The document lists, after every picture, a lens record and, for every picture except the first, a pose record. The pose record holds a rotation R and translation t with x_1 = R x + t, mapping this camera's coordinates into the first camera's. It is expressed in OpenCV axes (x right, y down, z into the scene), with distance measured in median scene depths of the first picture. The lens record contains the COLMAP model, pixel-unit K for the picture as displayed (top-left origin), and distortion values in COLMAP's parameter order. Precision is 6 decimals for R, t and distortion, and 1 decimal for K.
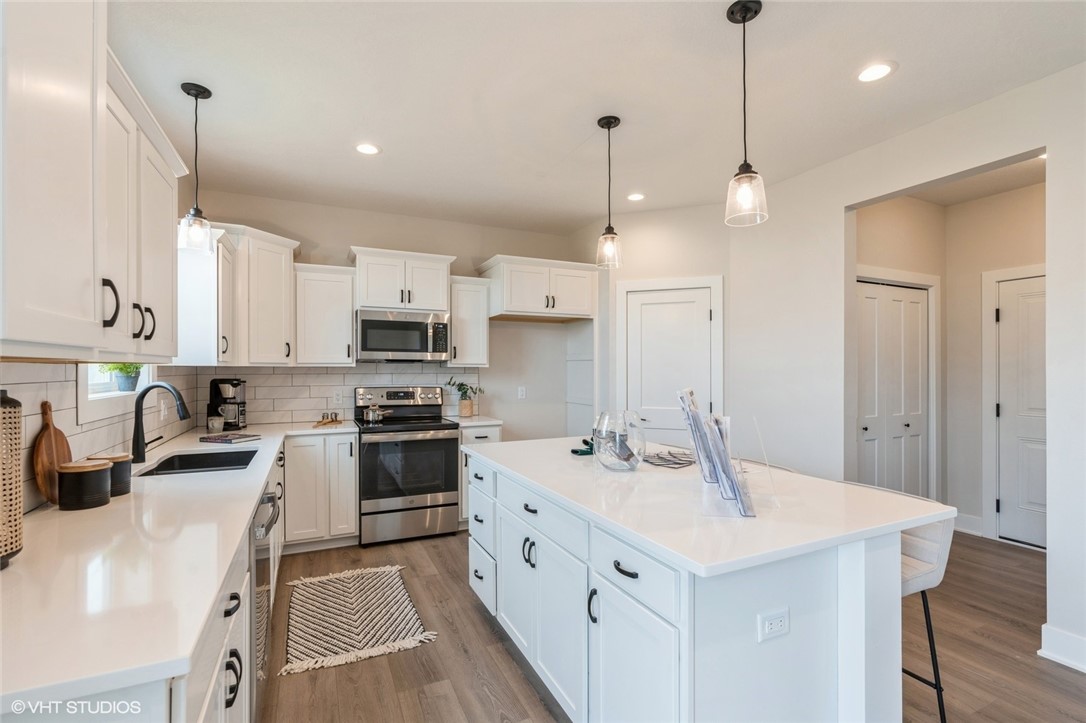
lens RADIAL K [[491.8, 0, 538.3], [0, 491.8, 368.3], [0, 0, 1]] dist [-0.005028, 0.002319]
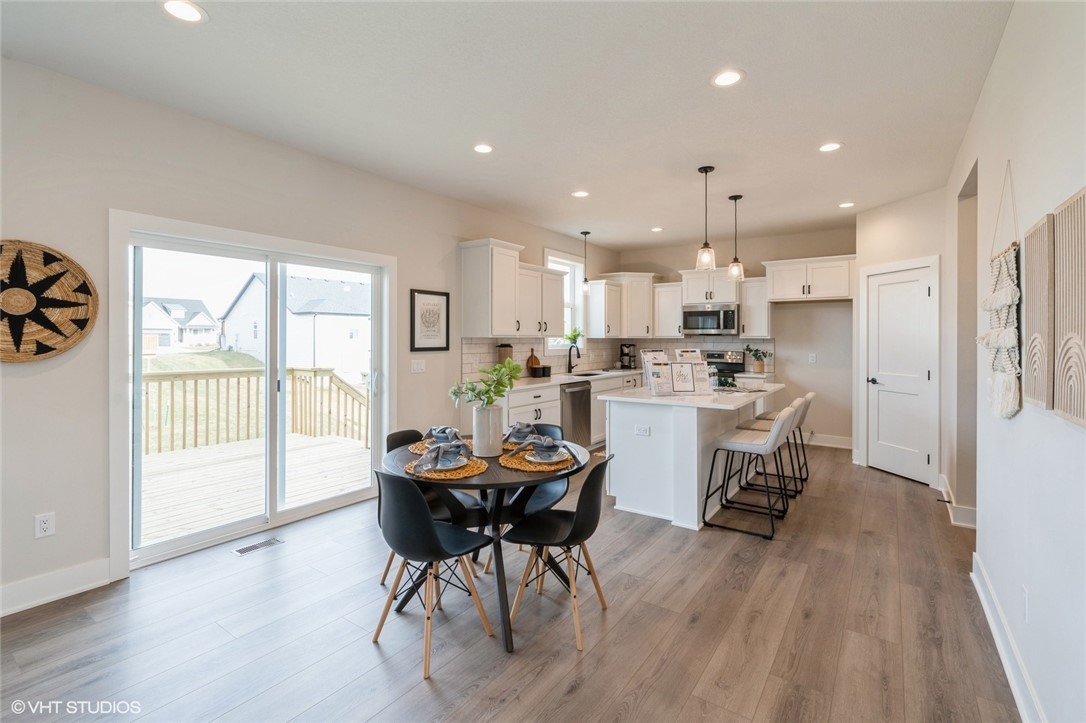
lens RADIAL K [[491.8, 0, 551.9], [0, 491.8, 335.3], [0, 0, 1]] dist [-0.005028, 0.002319]
pose [[0.511829, -0.003711, -0.859079, 0.907654], [-0.000627, 0.999989, -0.004693, -0.004668], [0.859087, 0.002940, 0.511821, -0.308061]]
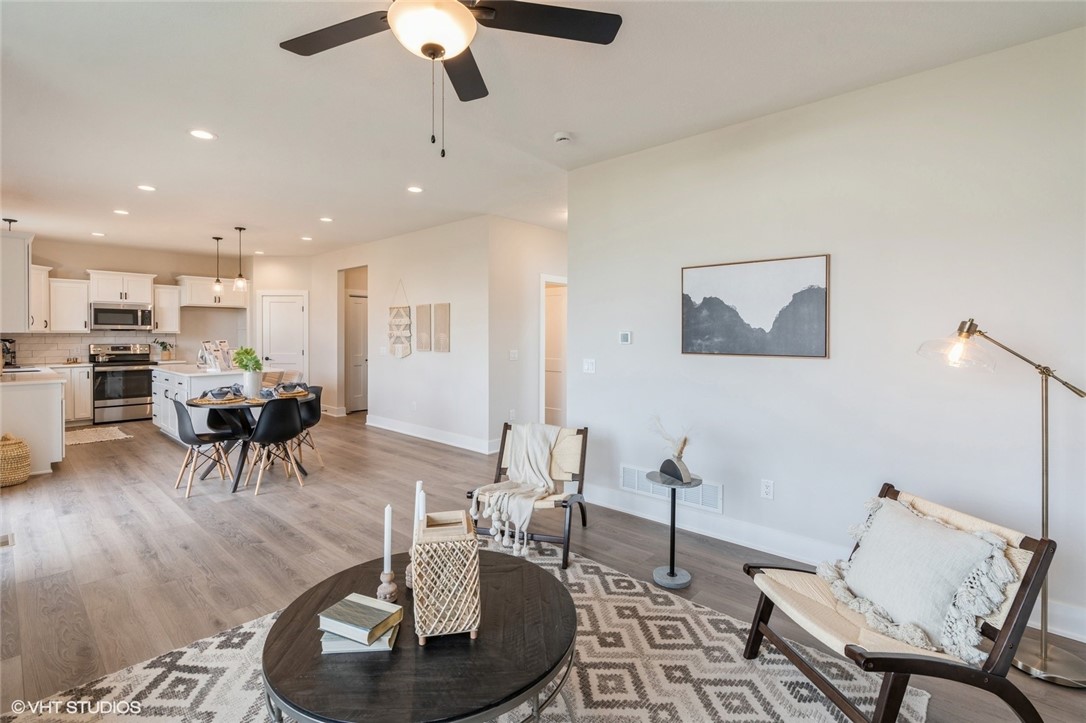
lens RADIAL K [[491.8, 0, 537.0], [0, 491.8, 336.9], [0, 0, 1]] dist [-0.005028, 0.002319]
pose [[0.918736, -0.000715, 0.394872, 0.464780], [-0.002577, 0.999966, 0.007805, -0.006725], [-0.394864, -0.008188, 0.918703, -1.419360]]
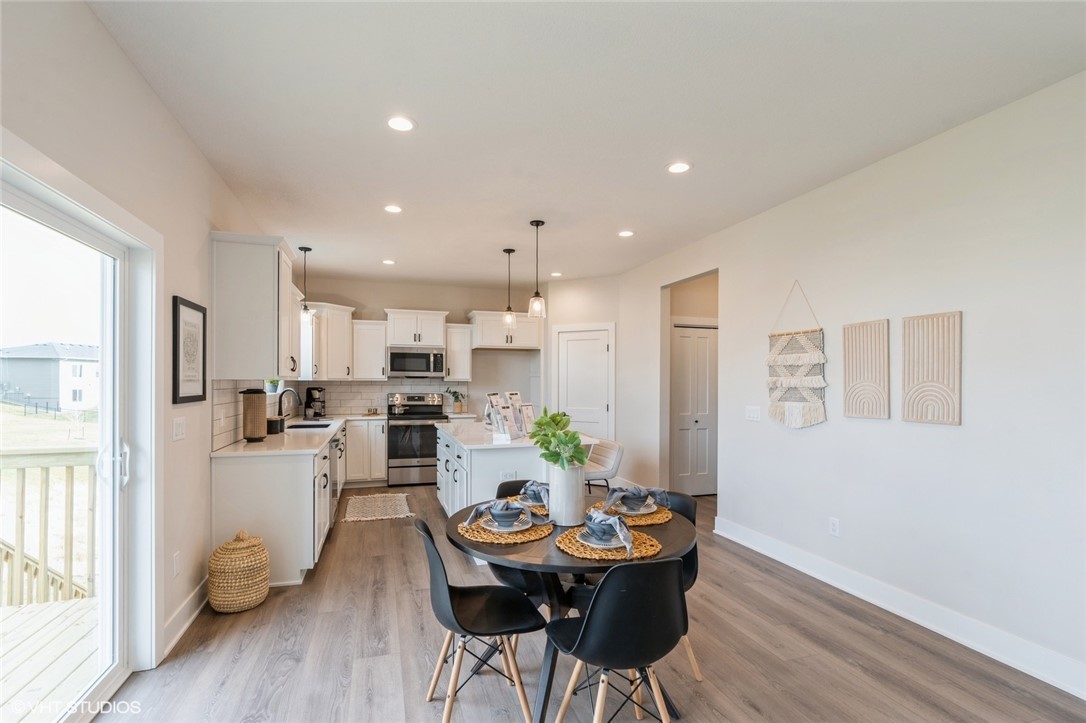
lens RADIAL K [[491.8, 0, 535.2], [0, 491.8, 379.7], [0, 0, 1]] dist [-0.005028, 0.002319]
pose [[0.992315, 0.002895, -0.123706, 0.332141], [-0.003117, 0.999994, -0.001602, -0.005460], [0.123701, 0.001975, 0.992318, -0.590898]]
